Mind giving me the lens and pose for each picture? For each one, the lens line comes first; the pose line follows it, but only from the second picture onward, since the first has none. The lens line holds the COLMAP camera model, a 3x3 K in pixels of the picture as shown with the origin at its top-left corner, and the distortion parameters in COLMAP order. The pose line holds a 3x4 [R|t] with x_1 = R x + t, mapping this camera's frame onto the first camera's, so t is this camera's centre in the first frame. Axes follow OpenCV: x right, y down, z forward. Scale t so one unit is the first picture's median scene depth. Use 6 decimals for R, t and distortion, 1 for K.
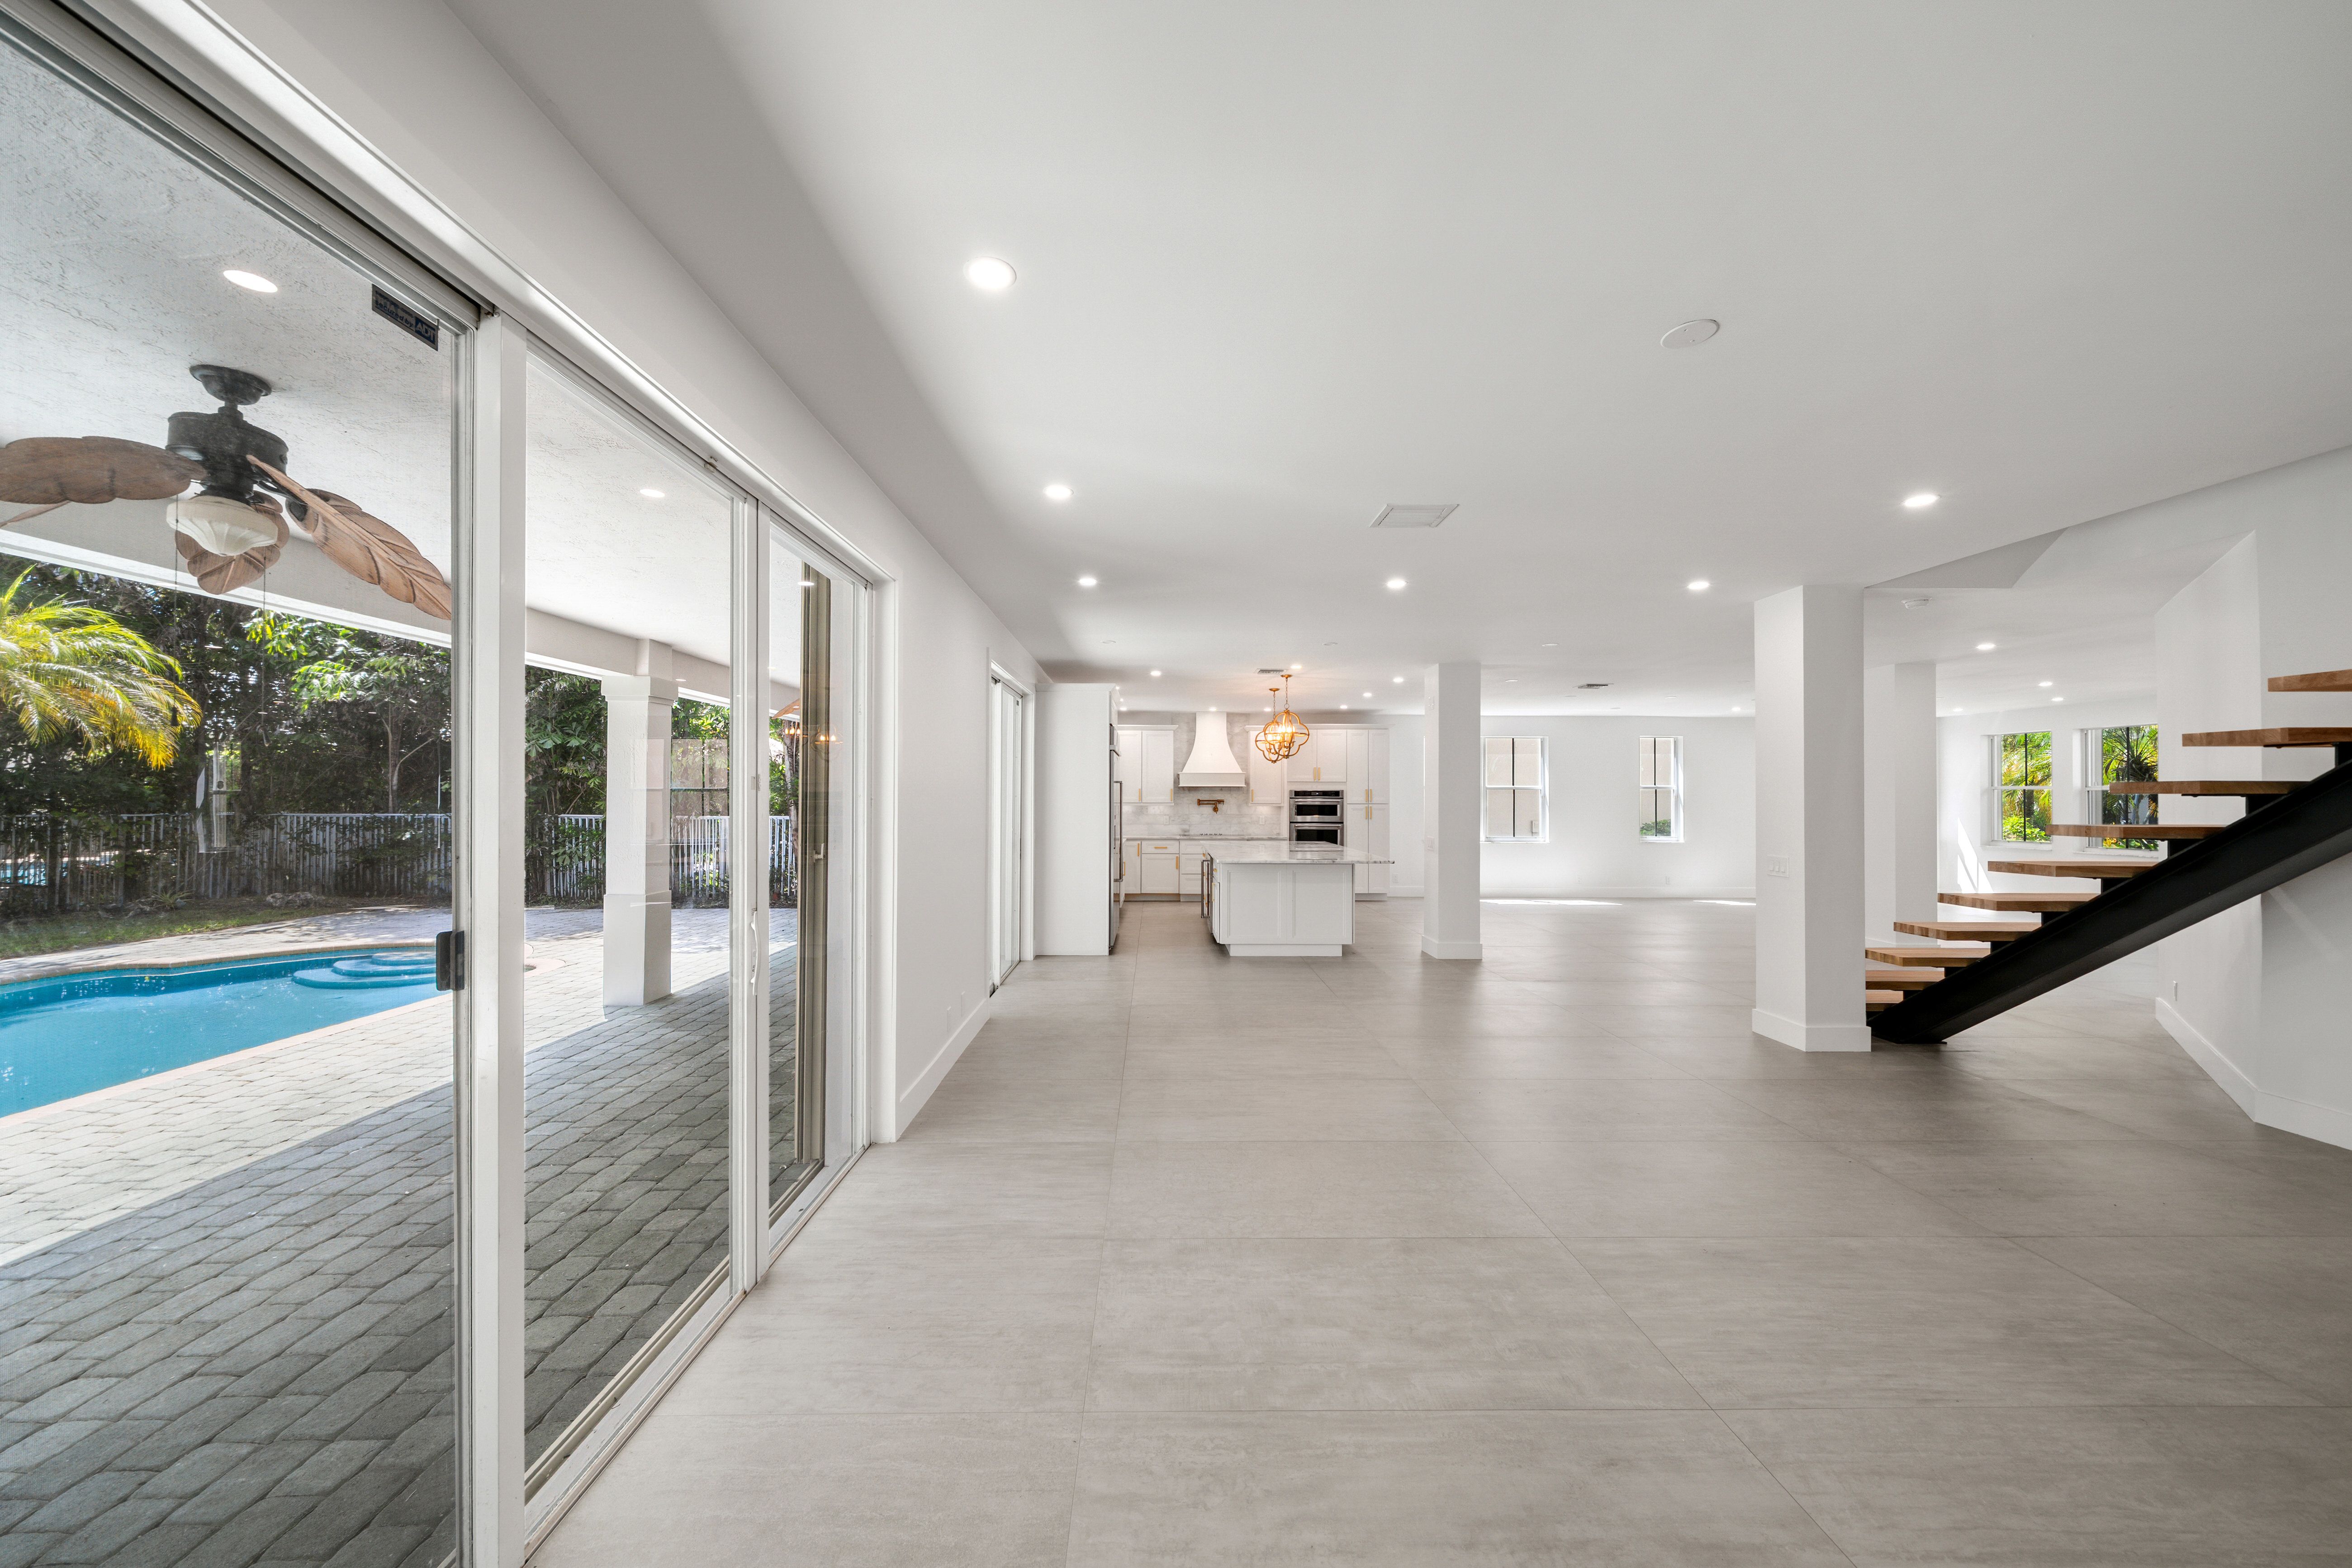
lens RADIAL K [[799.2, 0, 1160.8], [0, 799.2, 792.4], [0, 0, 1]] dist [-0.000459, -0.000137]
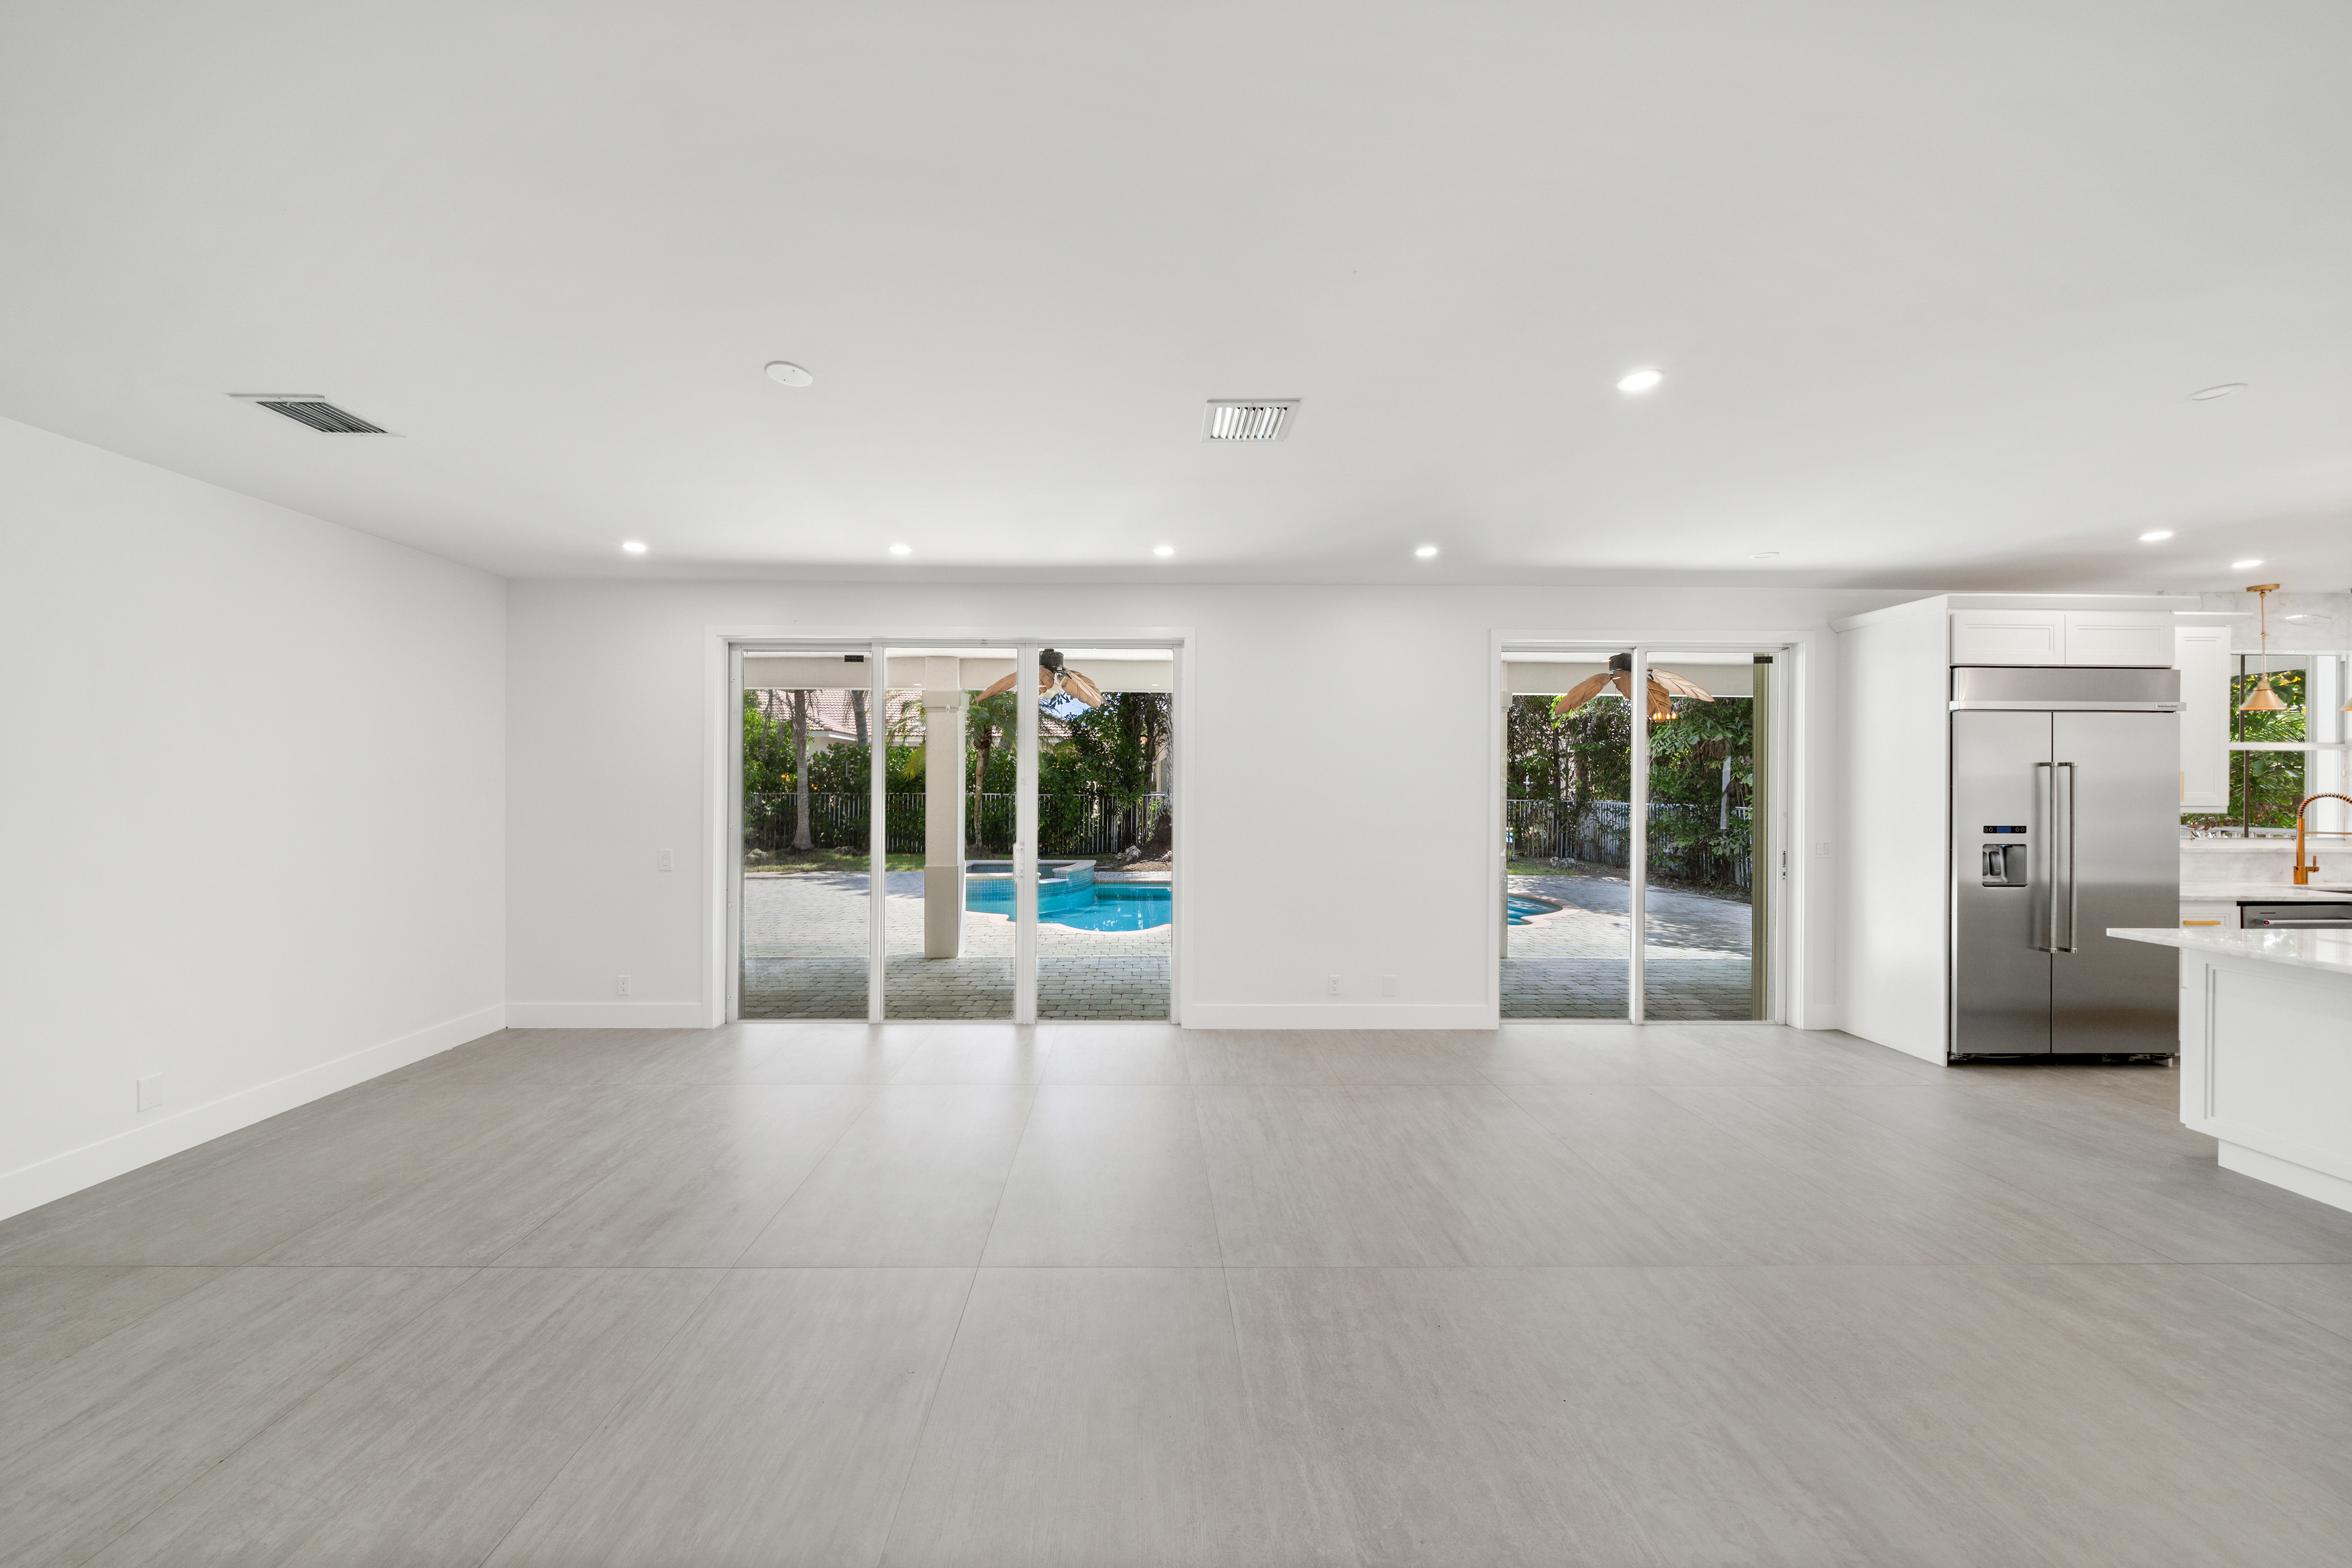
lens RADIAL K [[805.1, 0, 1153.9], [0, 805.1, 782.9], [0, 0, 1]] dist [-0.000749, -0.000139]
pose [[0.007979, -0.004129, -0.999960, 0.333652], [0.000553, 0.999991, -0.004124, 0.000673], [0.999968, -0.000520, 0.007981, 0.279819]]
